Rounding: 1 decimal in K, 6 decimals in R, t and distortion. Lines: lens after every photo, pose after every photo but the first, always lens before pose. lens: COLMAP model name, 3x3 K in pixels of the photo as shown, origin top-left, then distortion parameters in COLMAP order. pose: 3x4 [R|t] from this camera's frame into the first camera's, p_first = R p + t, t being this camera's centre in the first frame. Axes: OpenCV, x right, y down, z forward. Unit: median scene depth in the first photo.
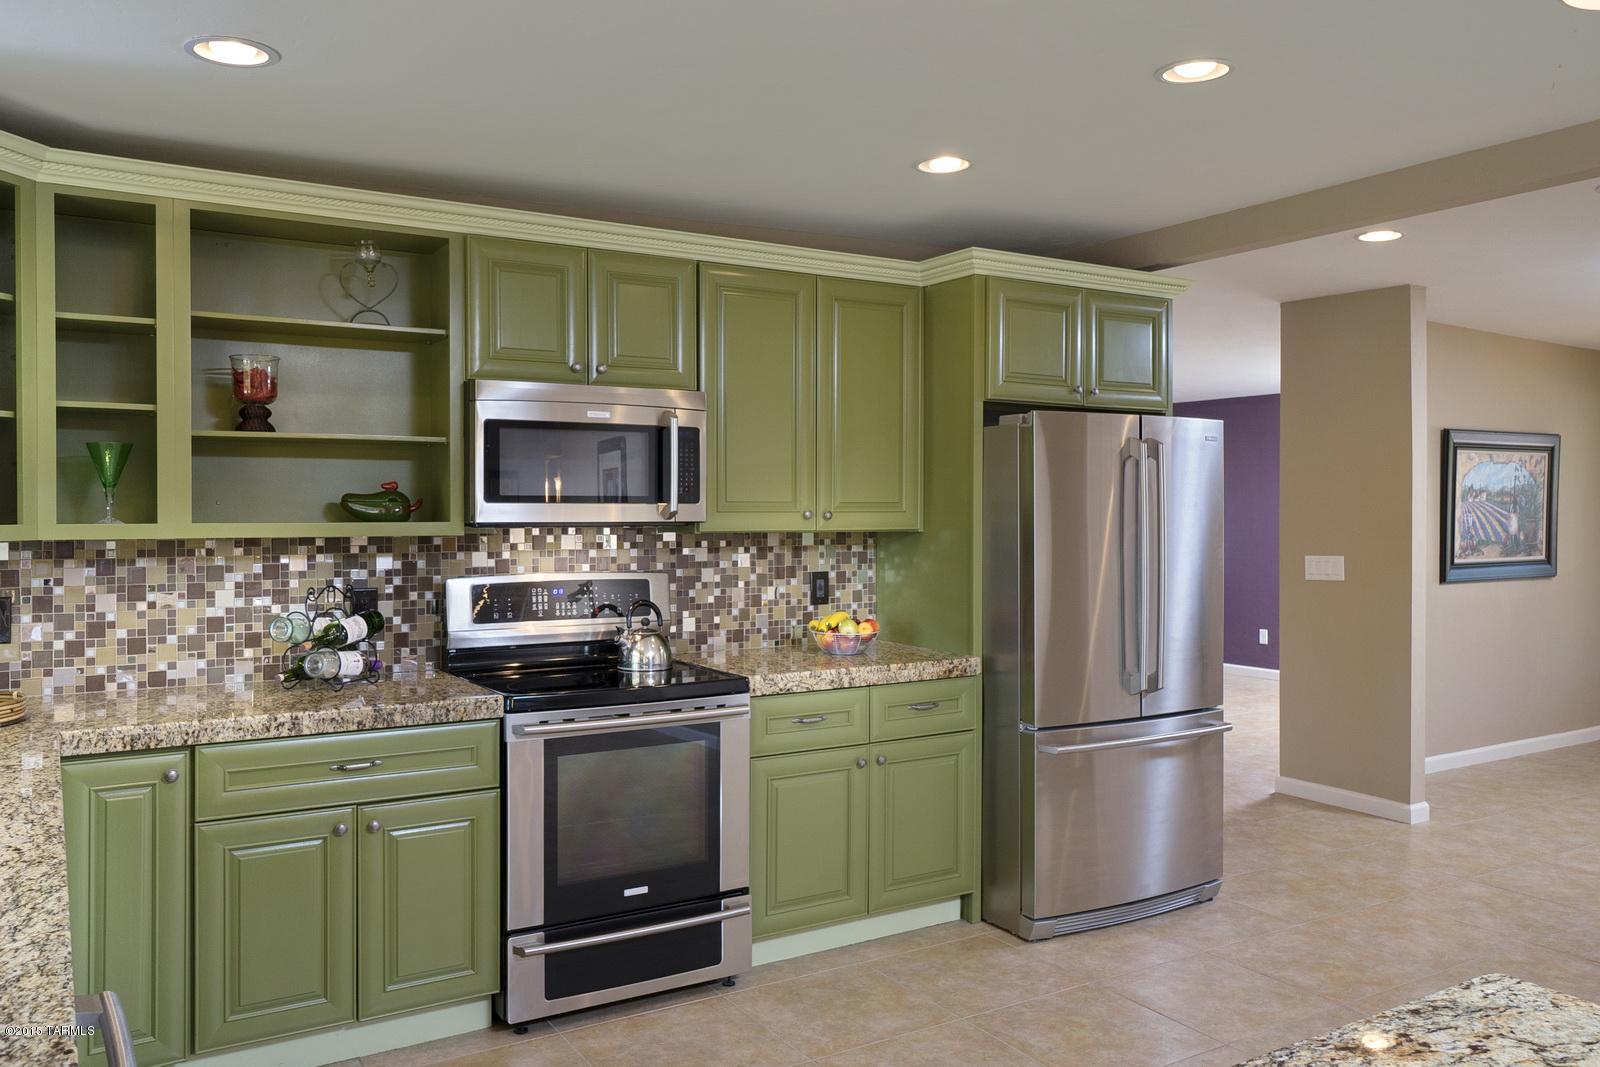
lens RADIAL K [[1222.8, 0, 808.1], [0, 1222.8, 524.6], [0, 0, 1]] dist [0.005720, 0.005826]
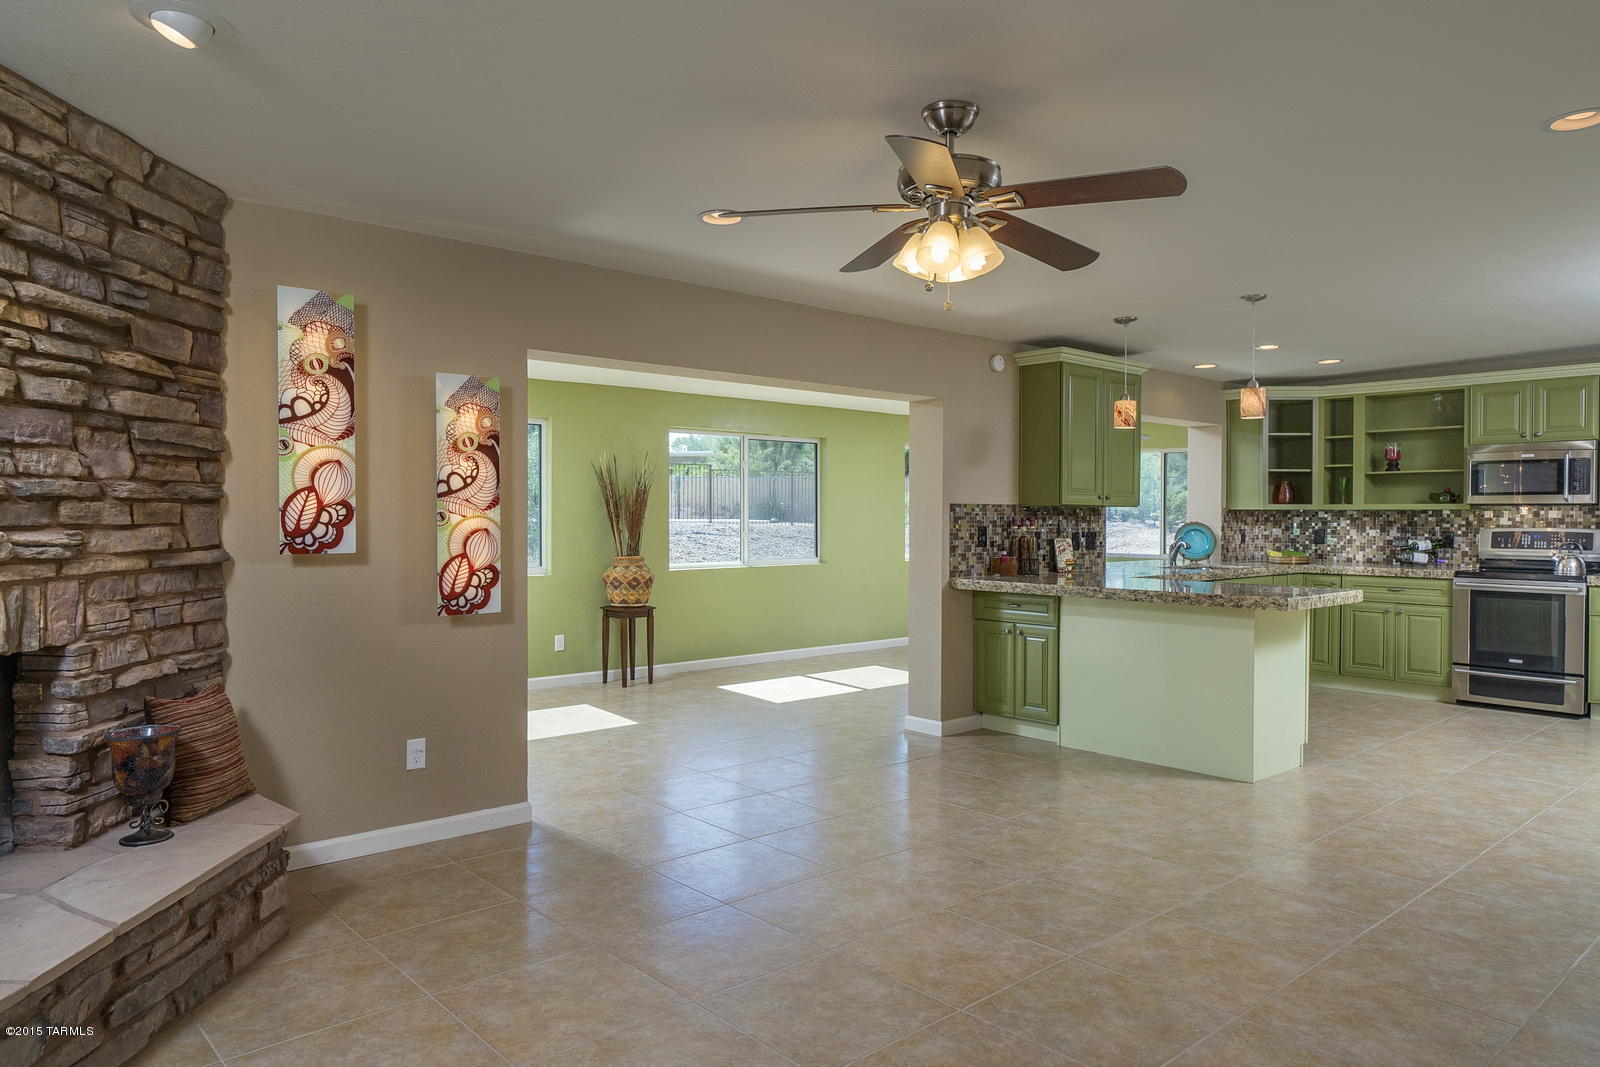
lens RADIAL K [[1039.3, 0, 811.6], [0, 1039.3, 528.1], [0, 0, 1]] dist [0.002050, 0.003651]
pose [[0.186860, 0.012838, -0.982303, 1.433560], [-0.014811, 0.999838, 0.010250, 0.042219], [0.982275, 0.012633, 0.187019, -0.640565]]
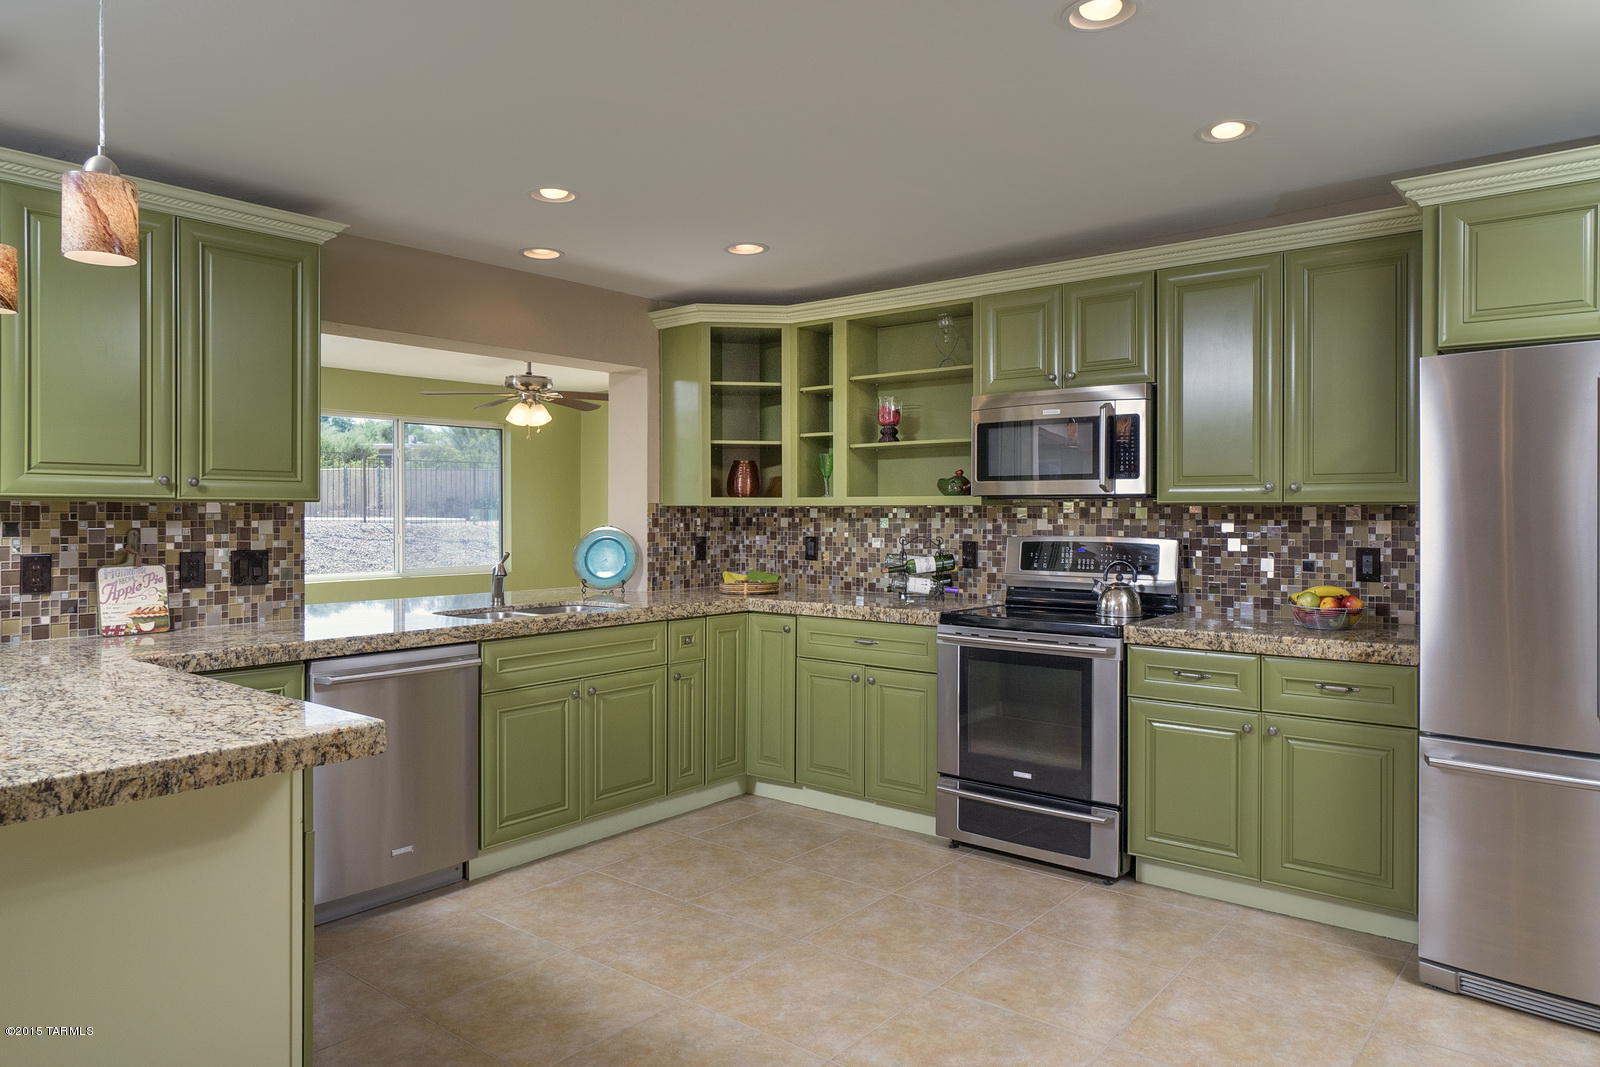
lens RADIAL K [[1039.3, 0, 779.5], [0, 1039.3, 510.7], [0, 0, 1]] dist [0.002050, 0.003651]
pose [[0.318696, -0.000543, -0.947857, 0.765073], [-0.012011, 0.999917, -0.004611, 0.022851], [0.947781, 0.012855, 0.318663, 0.363676]]
